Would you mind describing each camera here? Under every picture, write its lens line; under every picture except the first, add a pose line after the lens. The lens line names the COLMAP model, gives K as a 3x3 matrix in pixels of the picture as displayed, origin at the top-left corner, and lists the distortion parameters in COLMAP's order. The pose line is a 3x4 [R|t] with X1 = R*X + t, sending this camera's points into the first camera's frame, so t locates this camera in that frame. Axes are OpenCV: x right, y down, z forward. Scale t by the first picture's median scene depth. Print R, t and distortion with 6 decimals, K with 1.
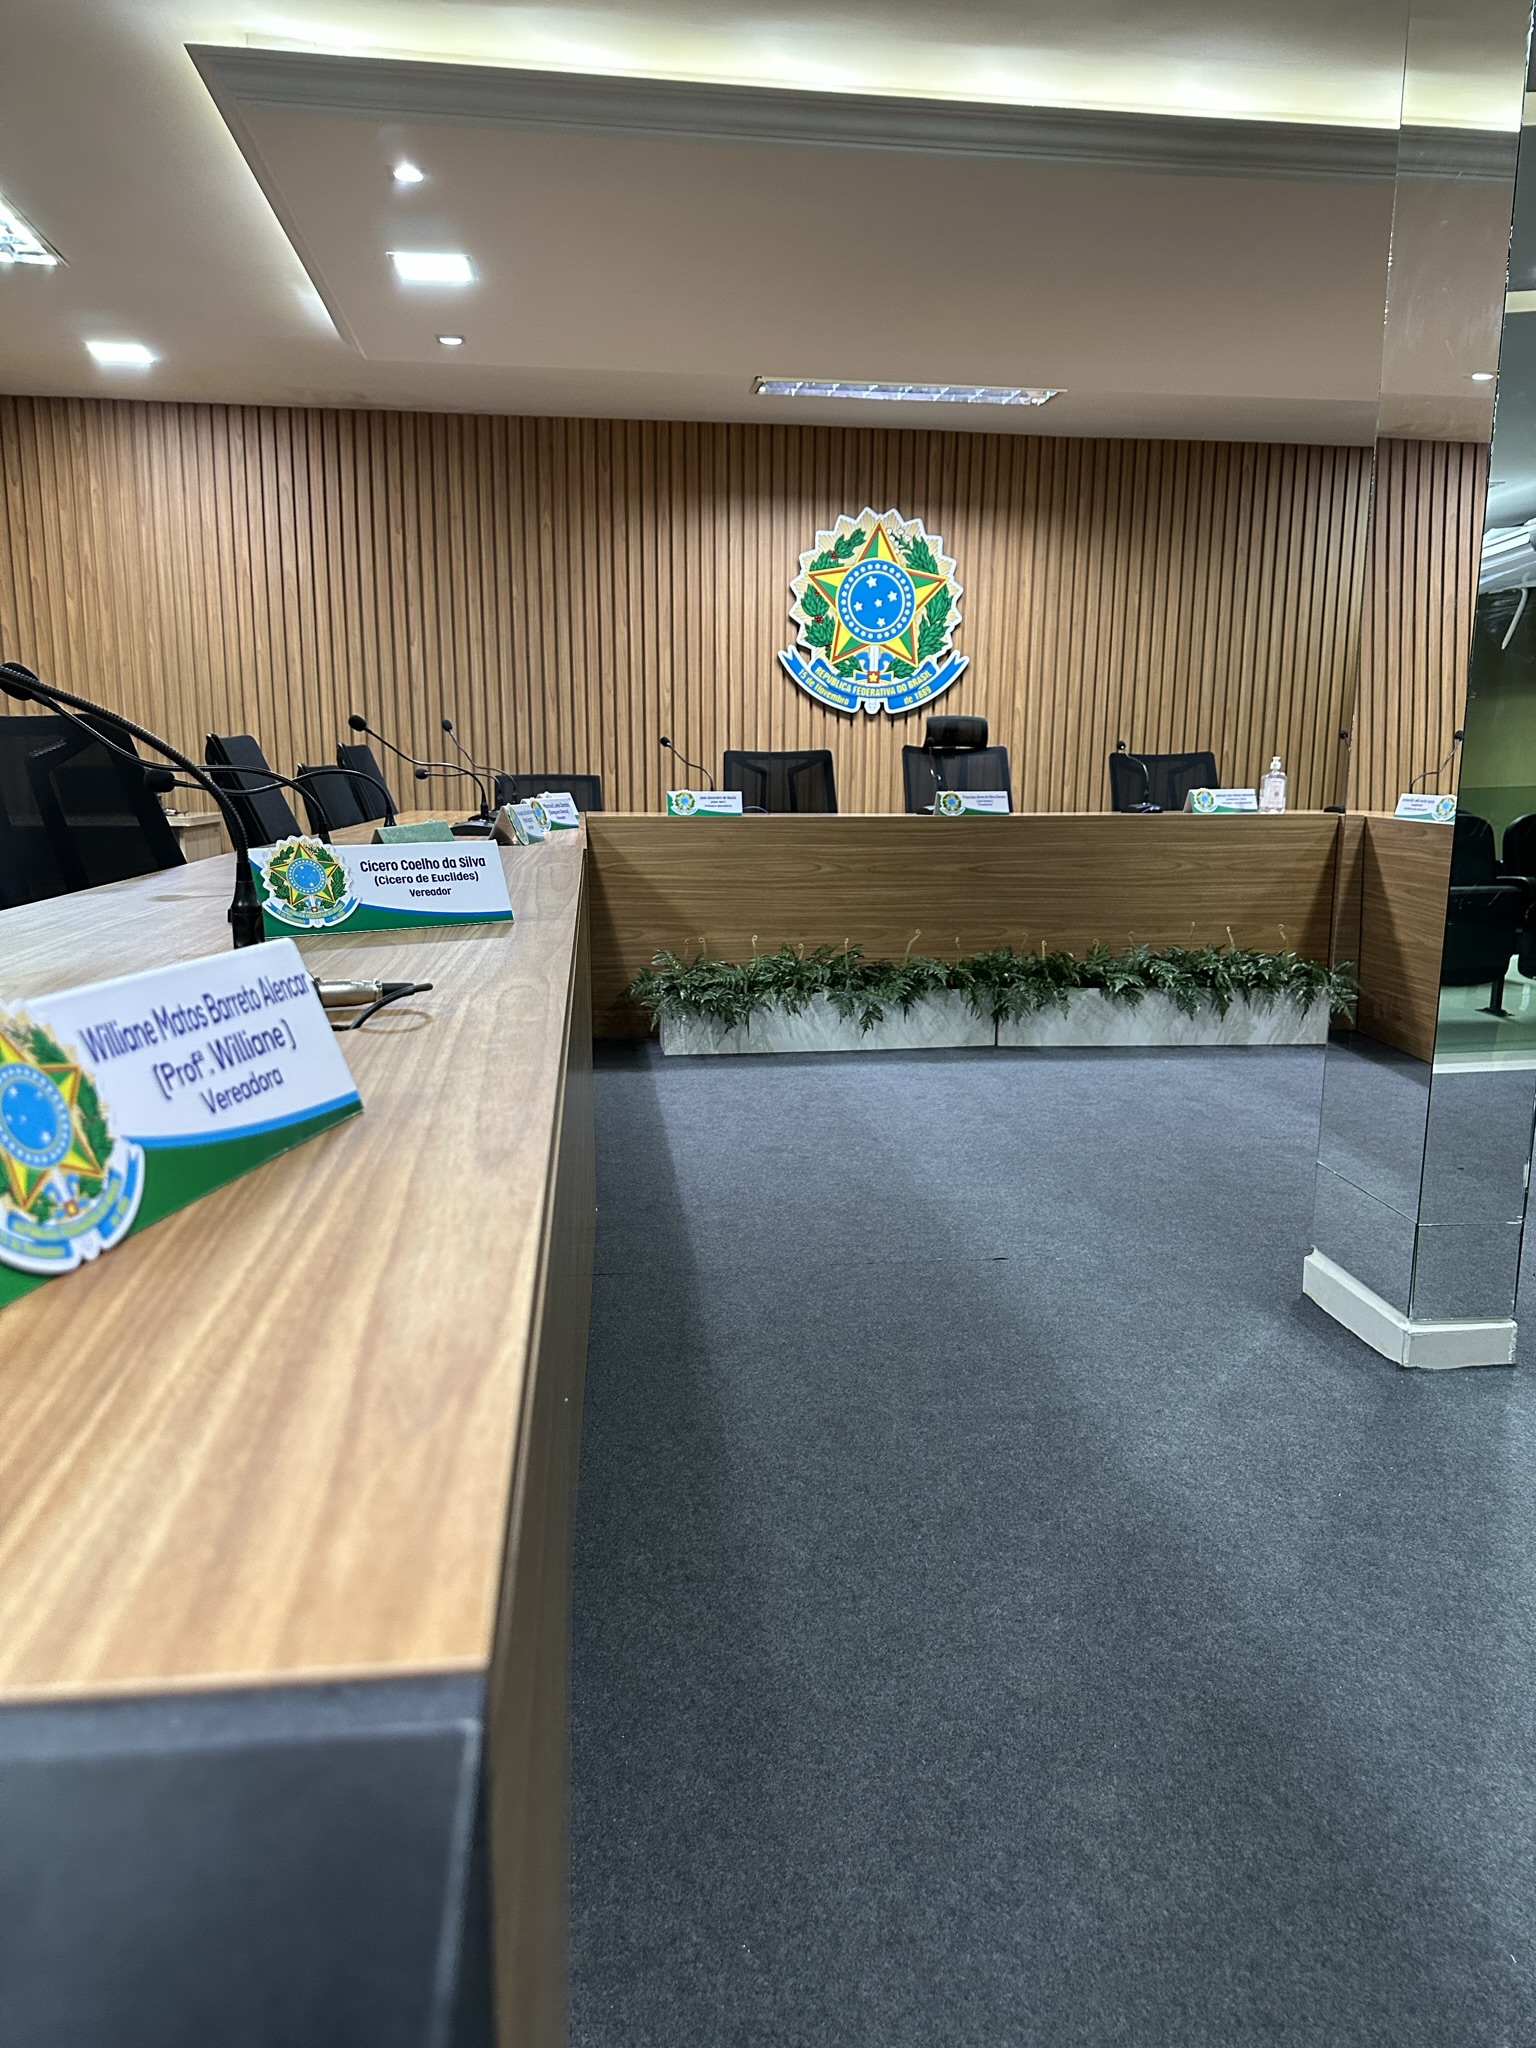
lens RADIAL K [[1447.9, 0, 768.0], [0, 1447.9, 1024.0], [0, 0, 1]] dist [0.150883, -0.109147]
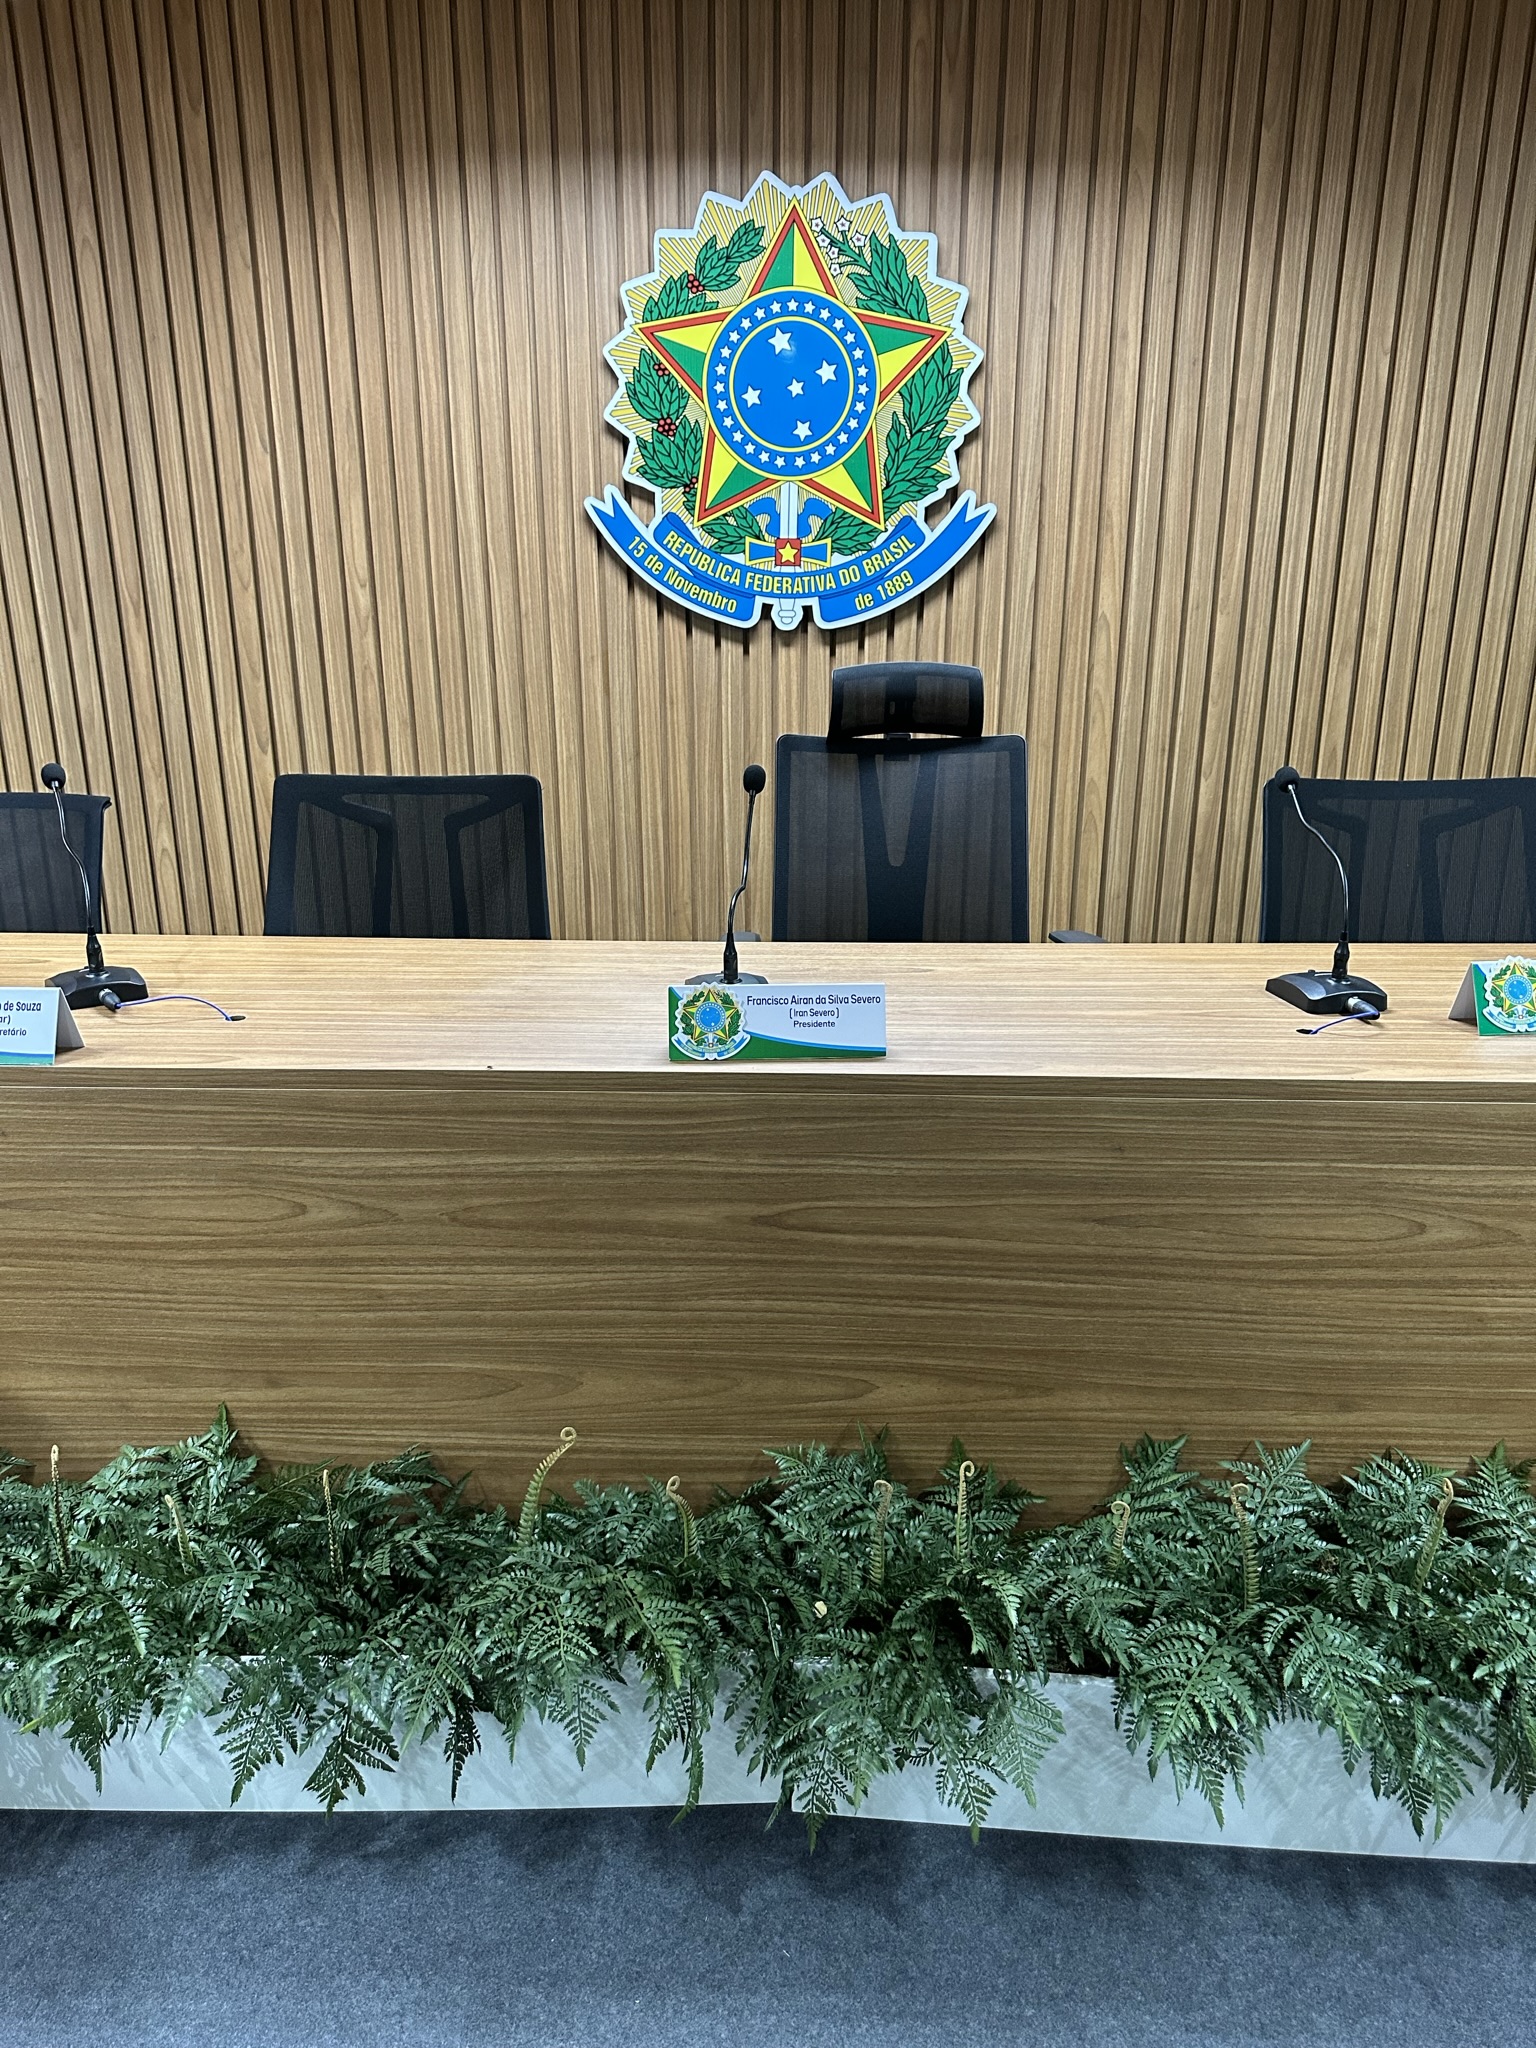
lens RADIAL K [[1455.1, 0, 758.2], [0, 1455.1, 1033.4], [0, 0, 1]] dist [0.117967, -0.225238]
pose [[0.986696, 0.040741, -0.157389, 0.145929], [-0.019485, 0.990748, 0.134308, -0.149011], [0.161405, -0.129454, 0.978361, 0.520685]]
